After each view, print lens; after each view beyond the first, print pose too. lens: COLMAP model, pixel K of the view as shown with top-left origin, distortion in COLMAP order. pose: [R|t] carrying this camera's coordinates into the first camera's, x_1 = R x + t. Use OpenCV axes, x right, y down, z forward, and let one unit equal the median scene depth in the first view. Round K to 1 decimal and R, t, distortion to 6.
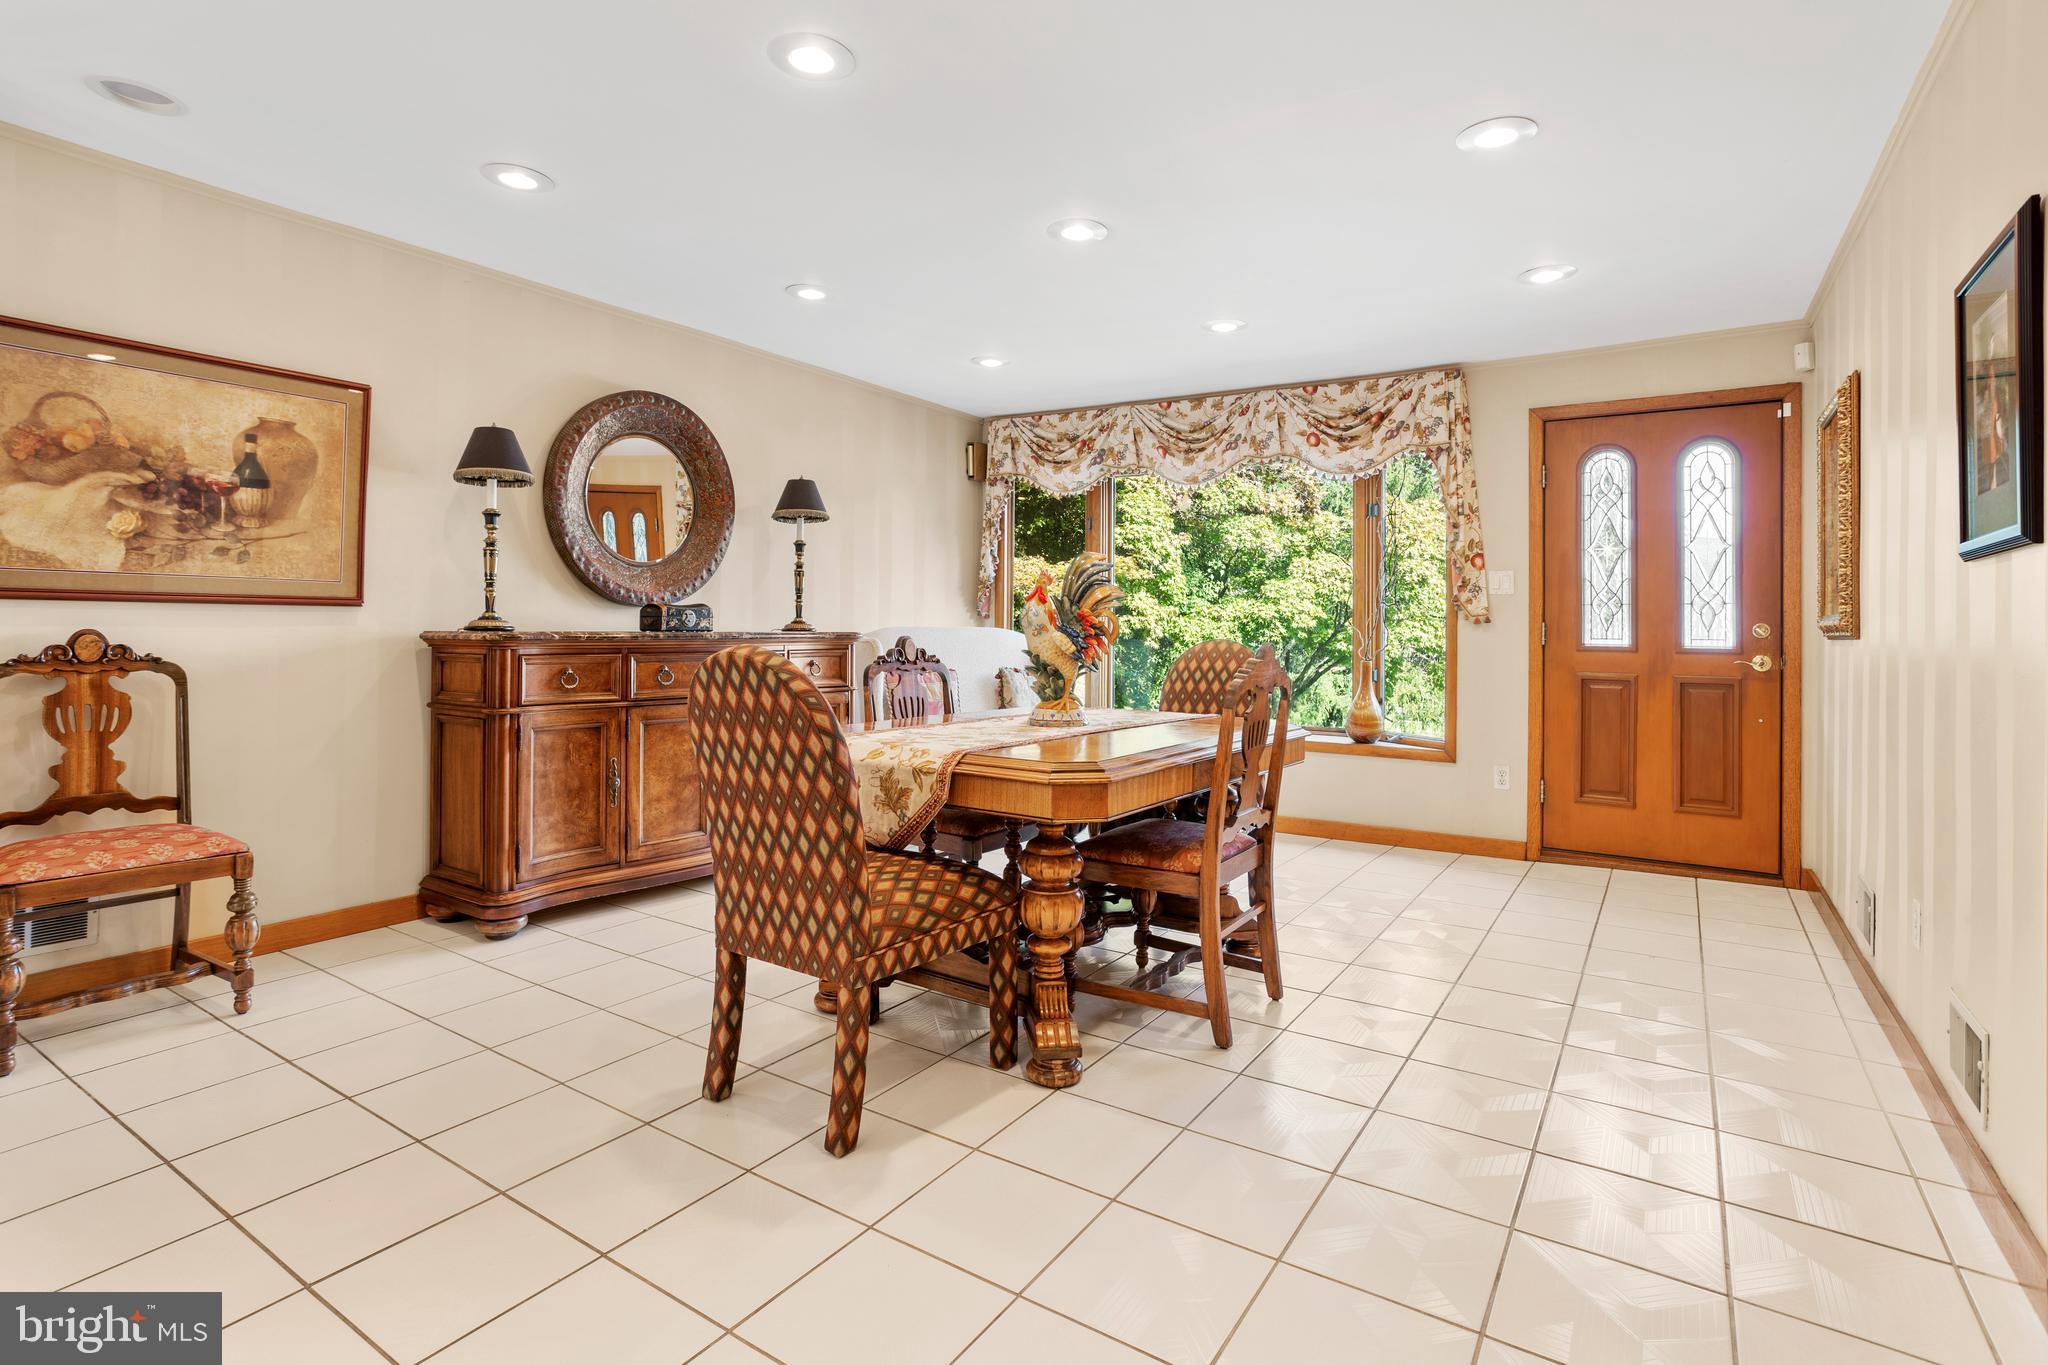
lens RADIAL K [[1005.4, 0, 1023.7], [0, 1005.4, 611.0], [0, 0, 1]] dist [-0.034882, 0.017574]
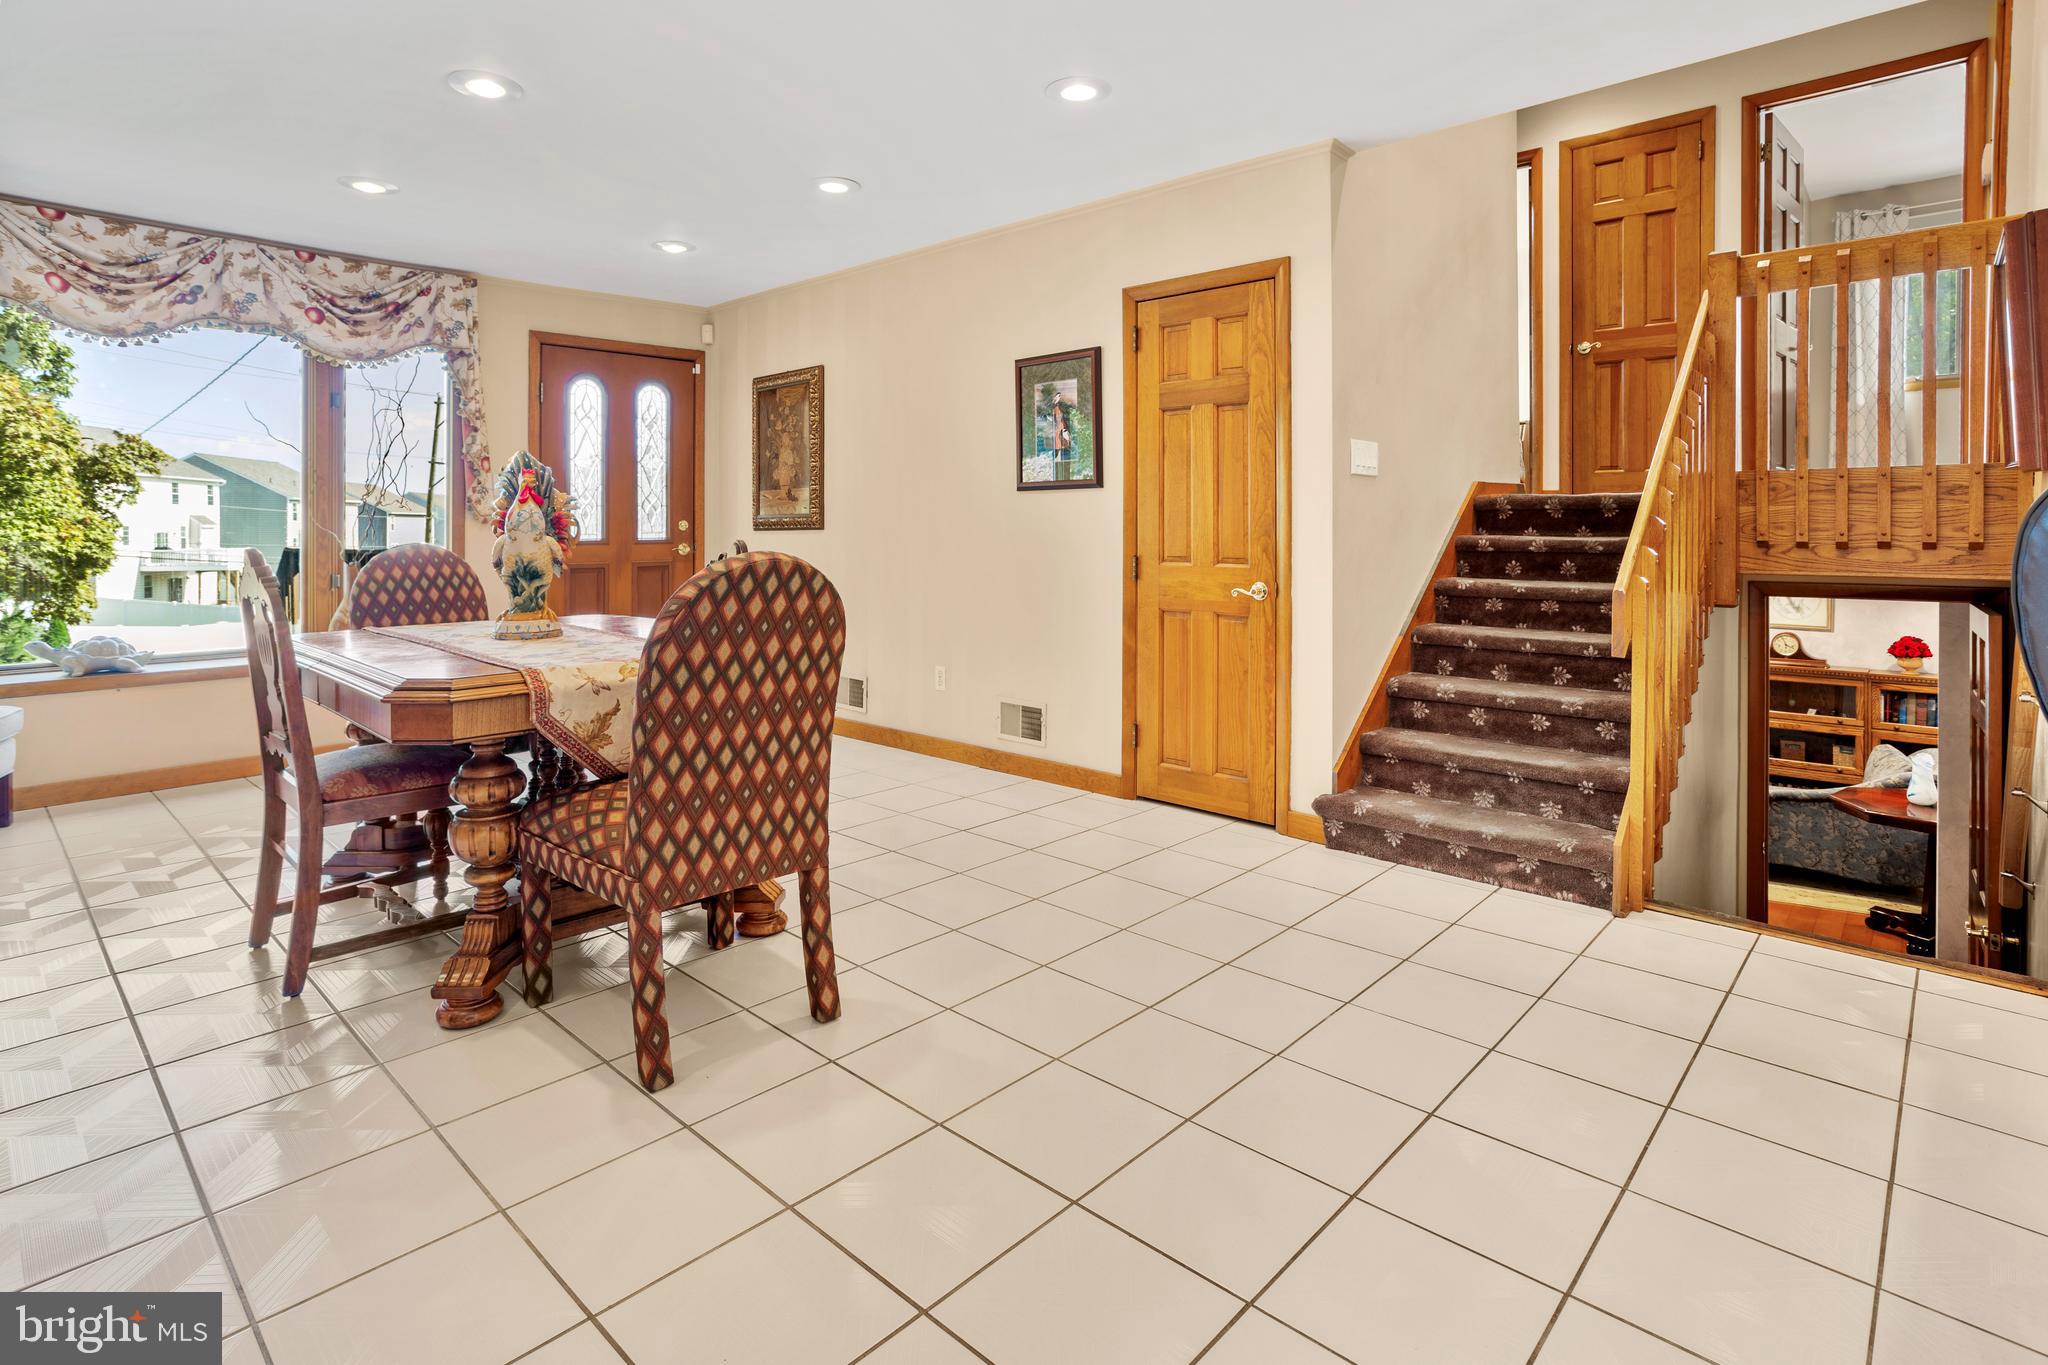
lens RADIAL K [[1044.5, 0, 1028.4], [0, 1044.5, 537.1], [0, 0, 1]] dist [-0.024025, 0.007022]
pose [[0.169368, -0.022204, 0.985303, -0.537826], [-0.005365, 0.999711, 0.023450, -0.001135], [-0.985538, -0.009258, 0.169200, 0.244260]]
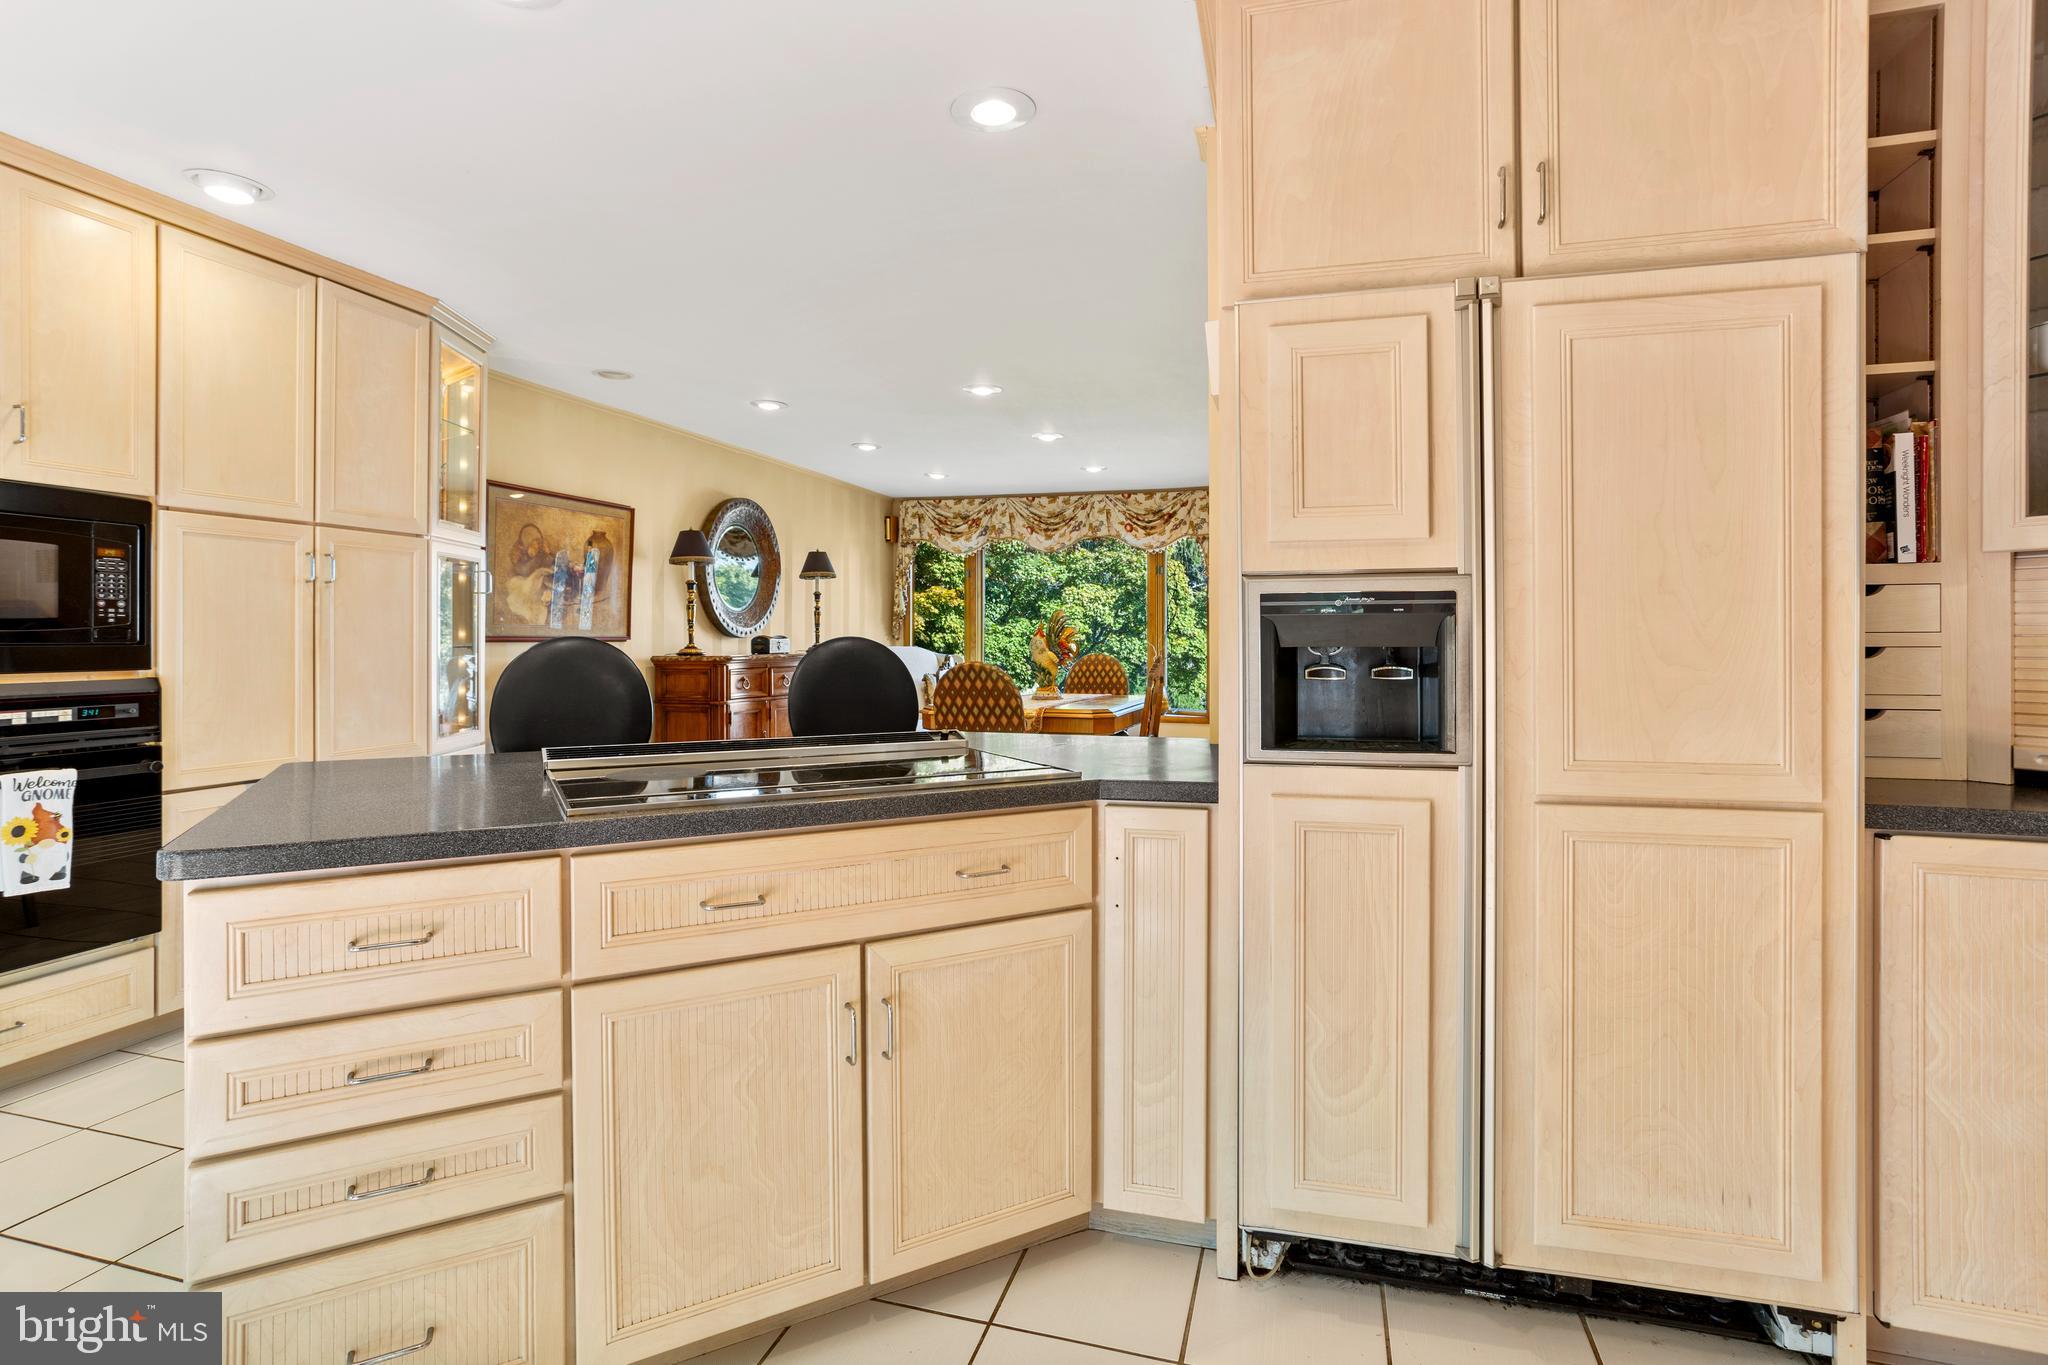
lens RADIAL K [[1005.4, 0, 1005.4], [0, 1005.4, 626.0], [0, 0, 1]] dist [-0.034882, 0.017574]
pose [[0.963661, -0.009233, 0.266969, -0.360329], [0.008203, 0.999954, 0.004970, -0.023643], [-0.267003, -0.002600, 0.963692, -0.543143]]
